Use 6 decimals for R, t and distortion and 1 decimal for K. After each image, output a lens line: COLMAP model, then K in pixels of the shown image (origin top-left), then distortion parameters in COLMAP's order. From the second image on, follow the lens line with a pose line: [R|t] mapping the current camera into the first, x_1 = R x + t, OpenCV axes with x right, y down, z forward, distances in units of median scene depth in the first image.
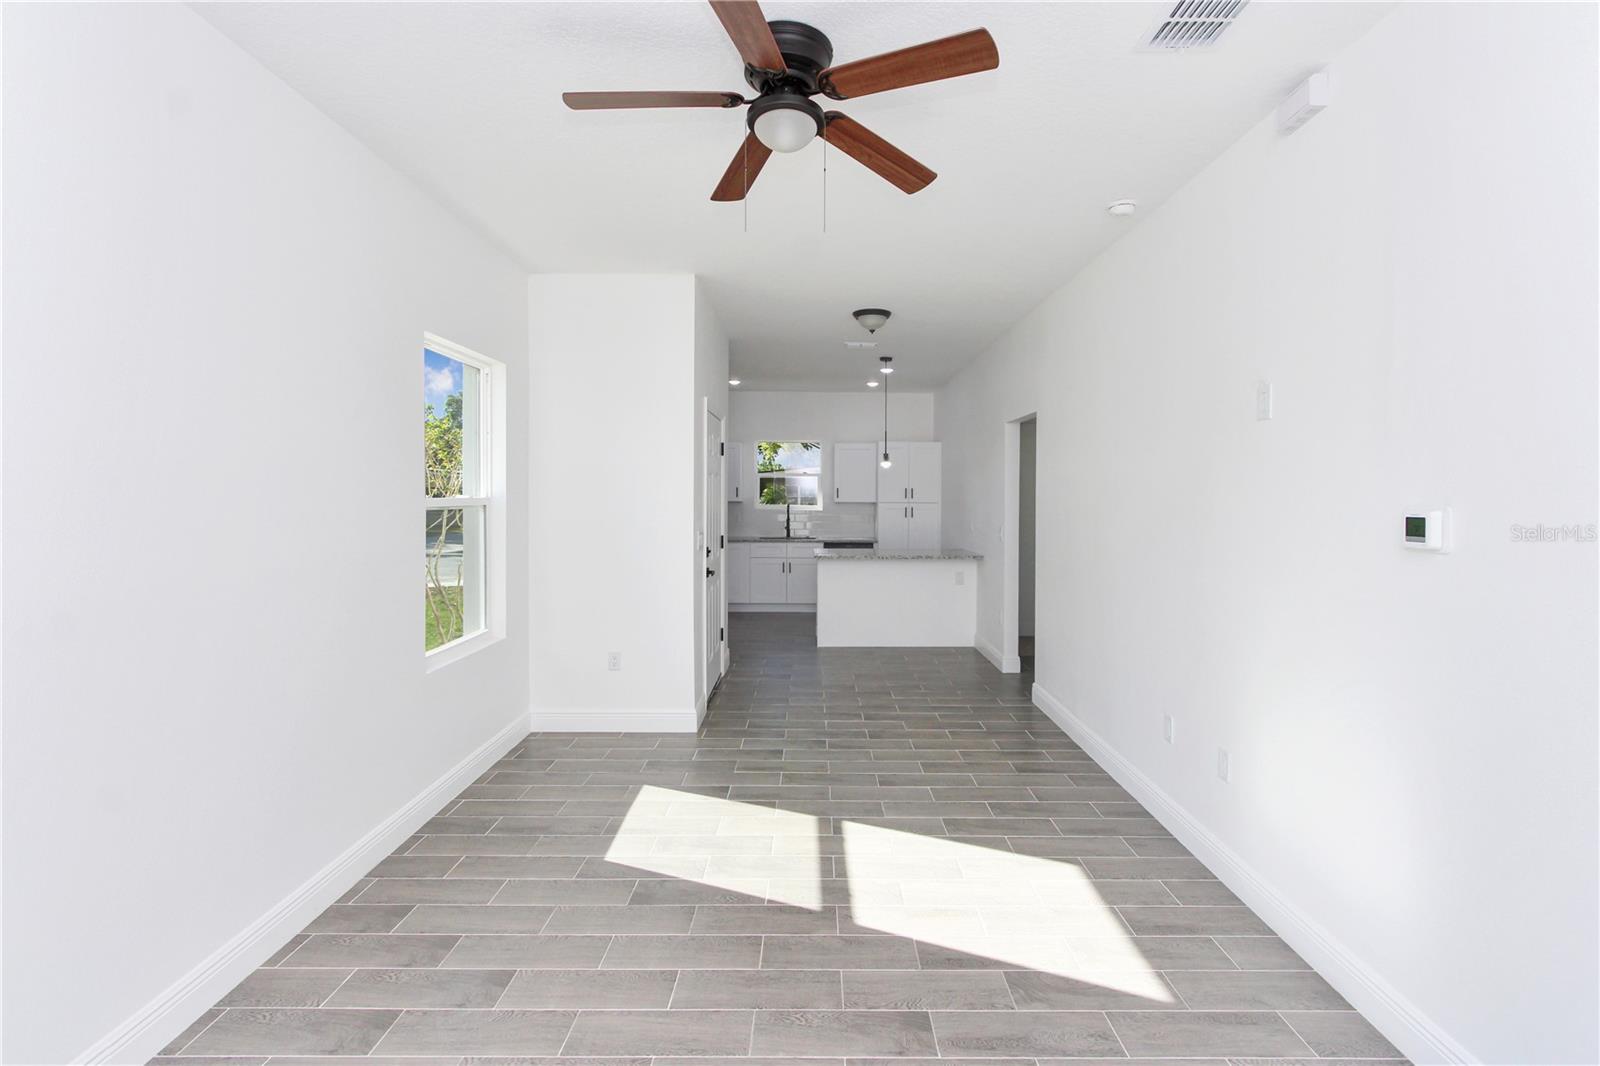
lens RADIAL K [[756.6, 0, 812.9], [0, 756.6, 510.1], [0, 0, 1]] dist [-0.001325, 0.001402]
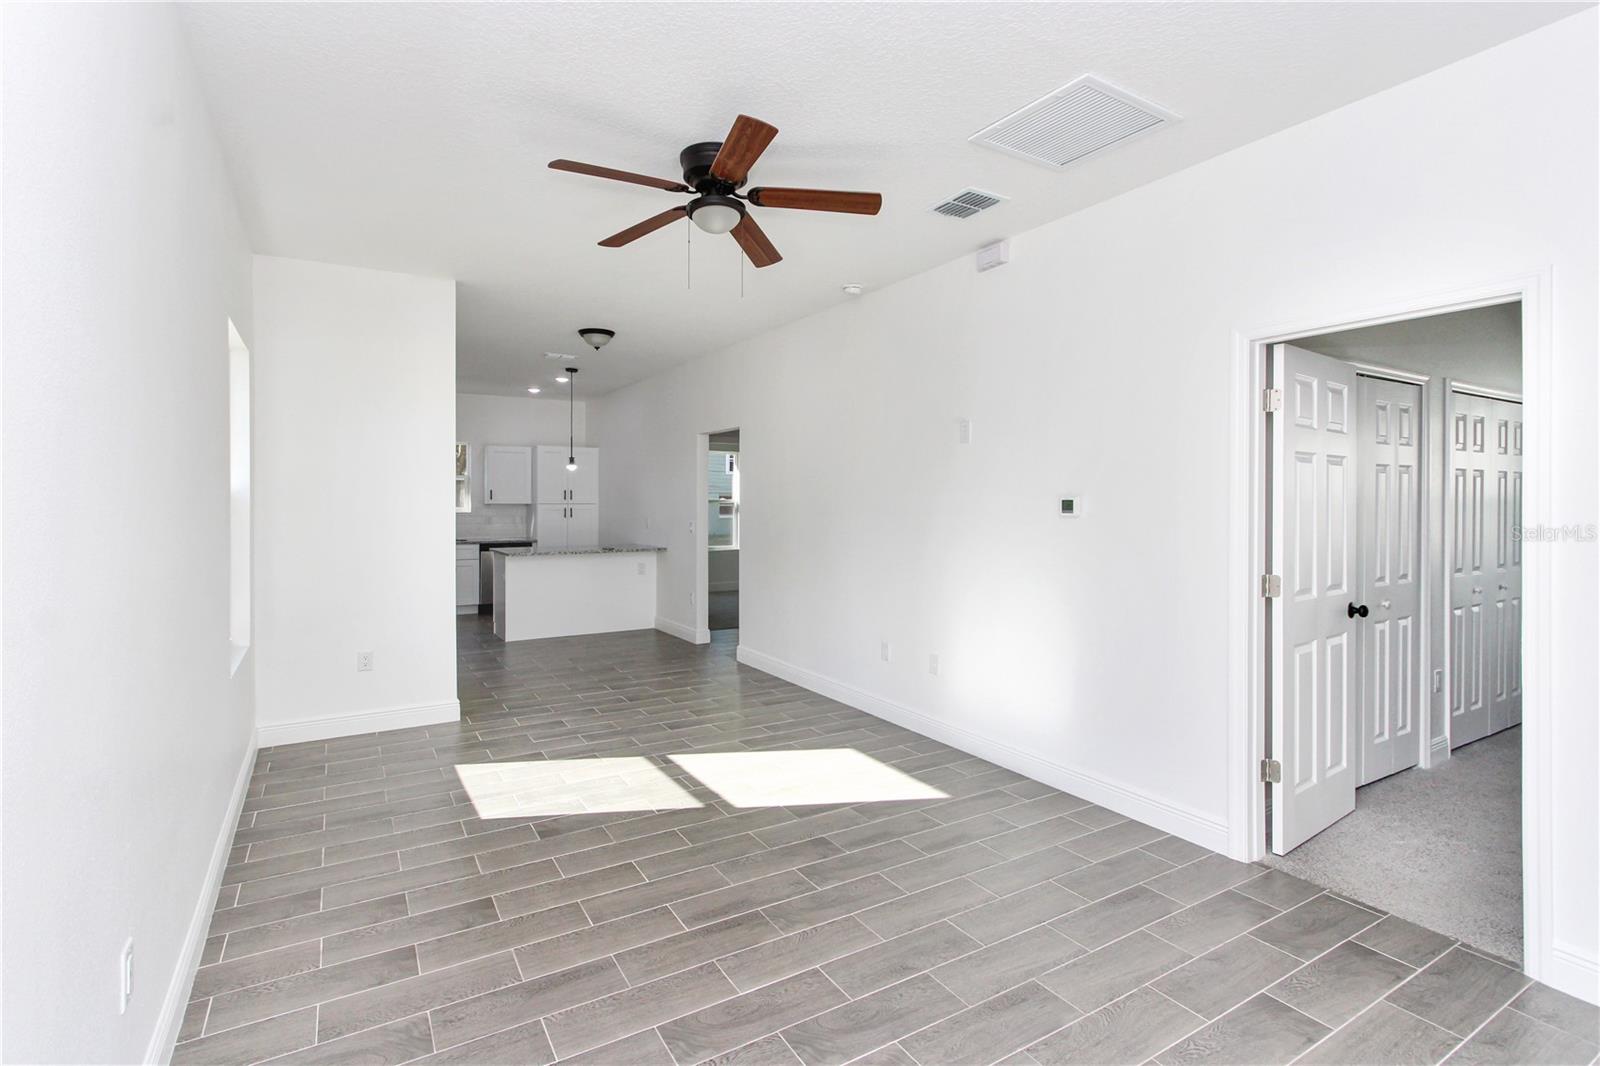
lens RADIAL K [[756.6, 0, 767.4], [0, 756.6, 494.1], [0, 0, 1]] dist [-0.001325, 0.001402]
pose [[0.868736, 0.005566, 0.495244, -0.415208], [0.010636, 0.999497, -0.029890, 0.030314], [-0.495161, 0.031234, 0.868240, -0.143518]]
